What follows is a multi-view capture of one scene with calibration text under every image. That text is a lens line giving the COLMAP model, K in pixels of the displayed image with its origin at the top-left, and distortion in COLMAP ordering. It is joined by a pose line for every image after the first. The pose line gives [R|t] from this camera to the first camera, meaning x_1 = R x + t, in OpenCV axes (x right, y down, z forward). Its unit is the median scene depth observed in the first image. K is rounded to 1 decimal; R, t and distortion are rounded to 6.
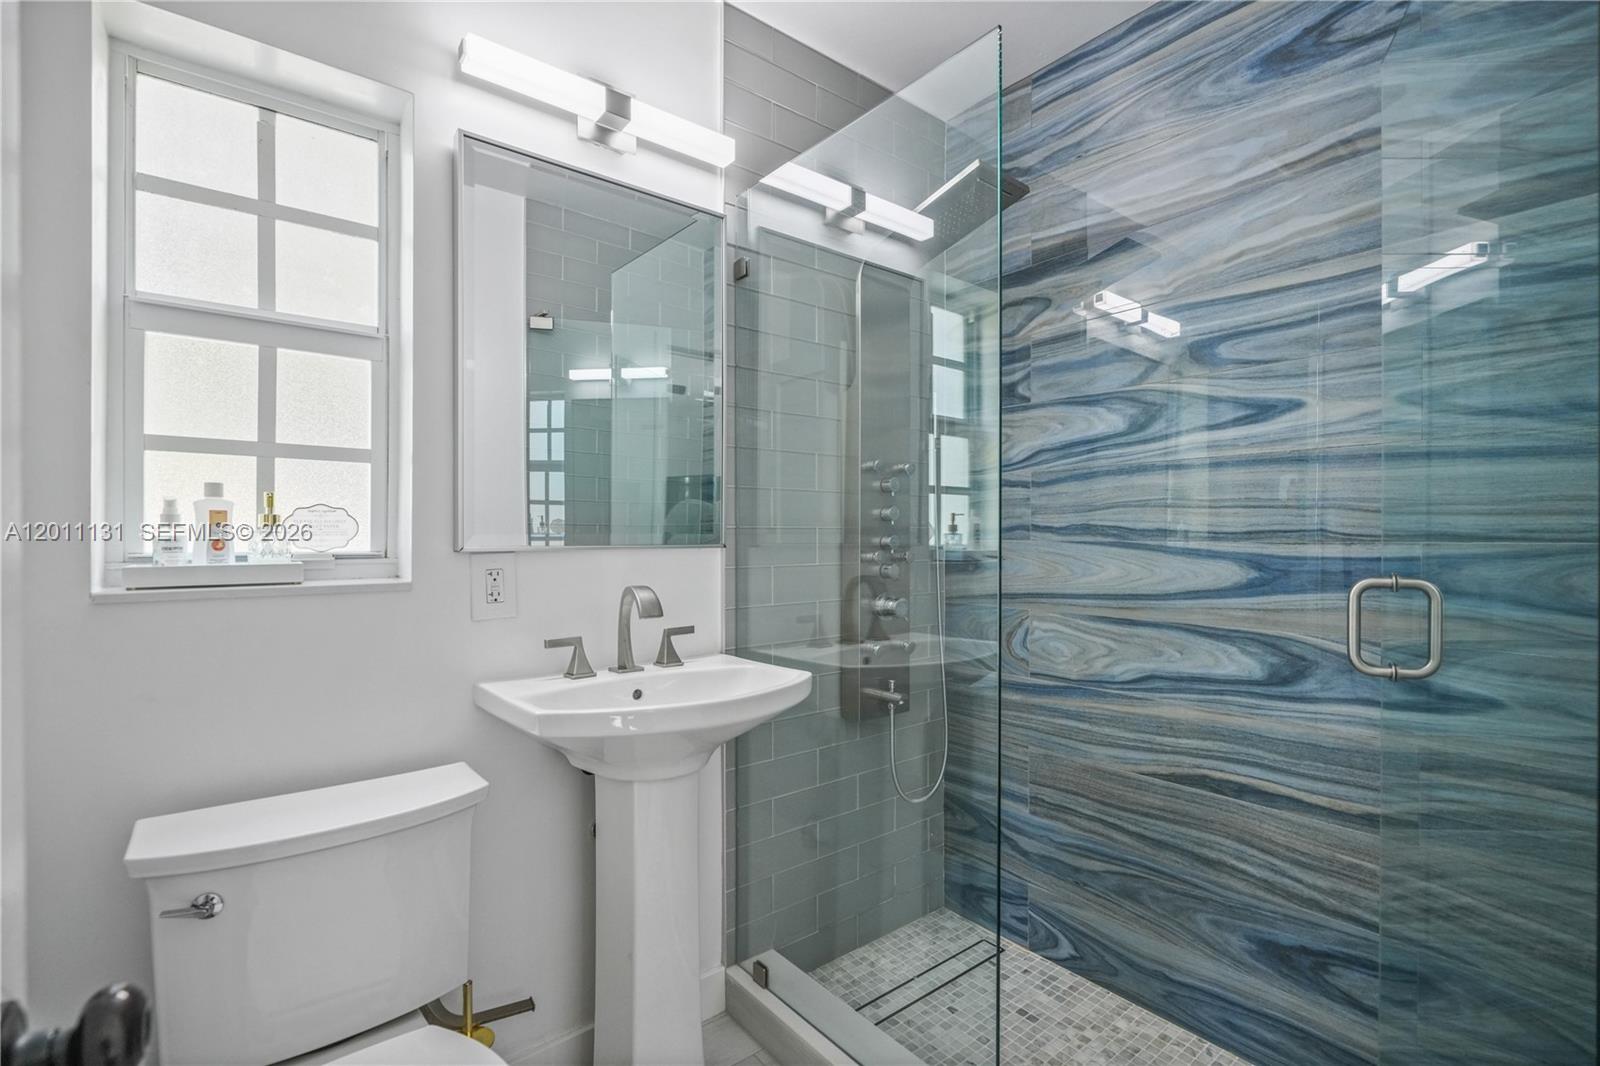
lens RADIAL K [[729.6, 0, 804.8], [0, 729.6, 534.9], [0, 0, 1]] dist [-0.008873, -0.000371]
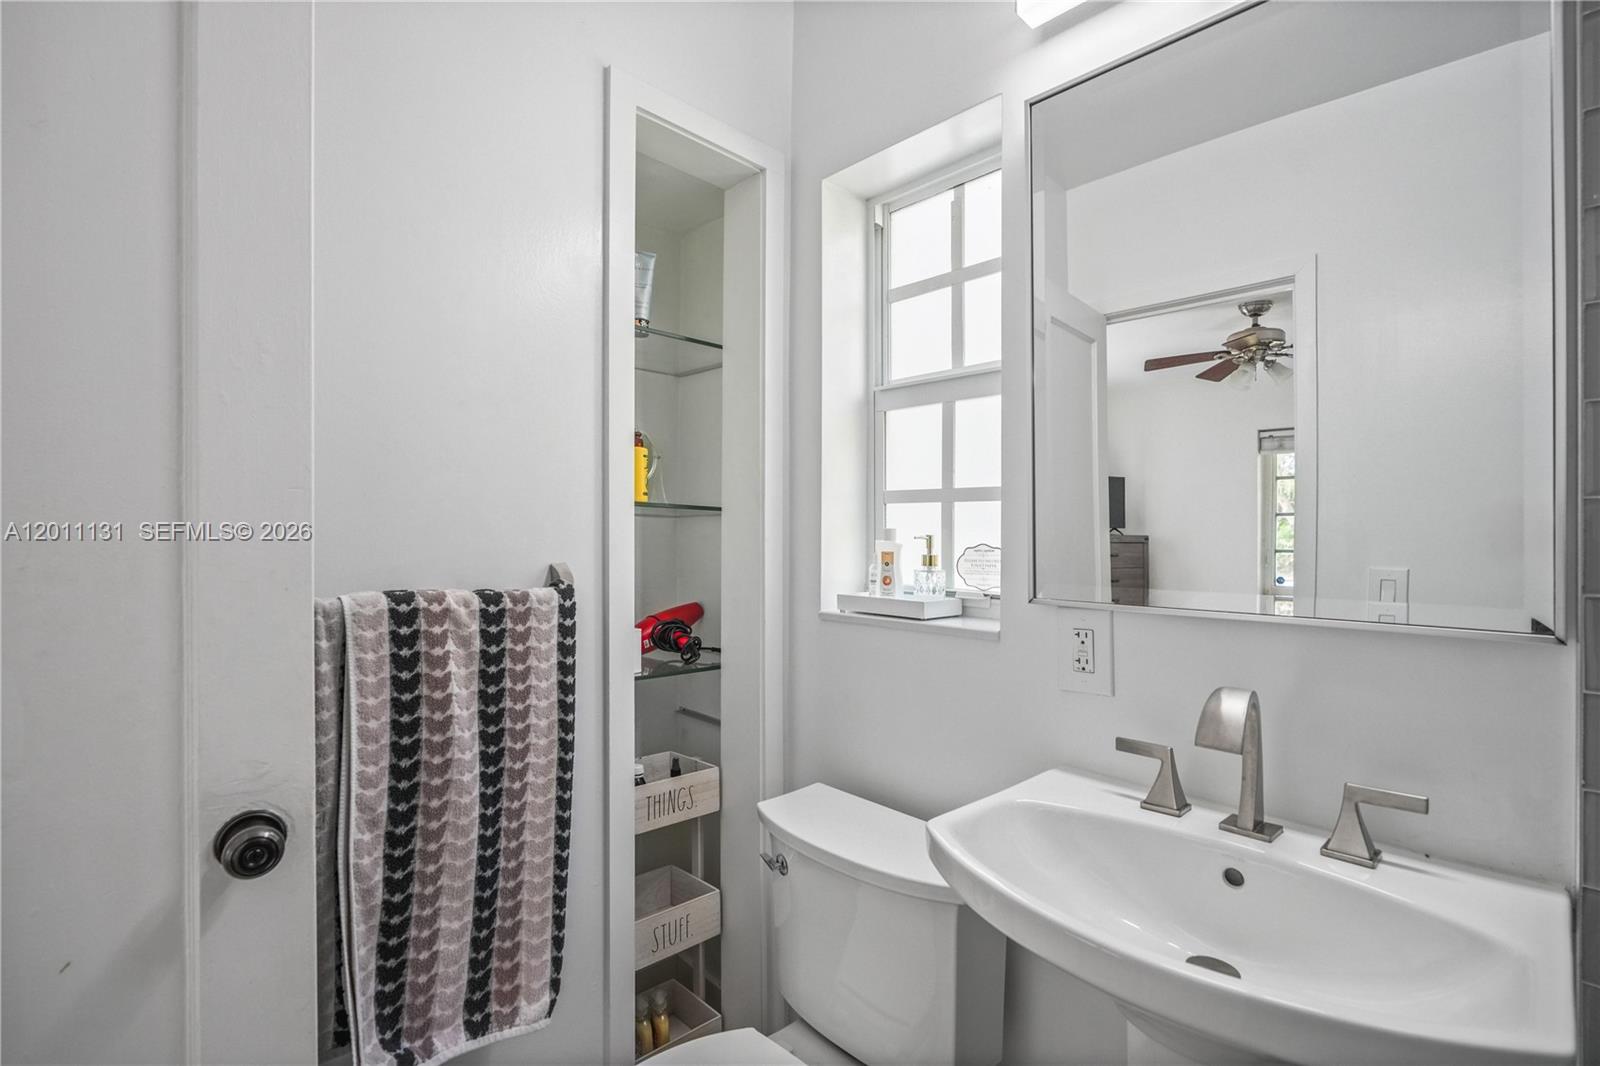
lens RADIAL K [[729.6, 0, 804.8], [0, 729.6, 534.9], [0, 0, 1]] dist [-0.008873, -0.000371]
pose [[0.092811, 0.002173, -0.995681, 0.340518], [-0.008758, 0.999961, 0.001366, -0.055093], [0.995645, 0.008594, 0.092827, 0.666112]]
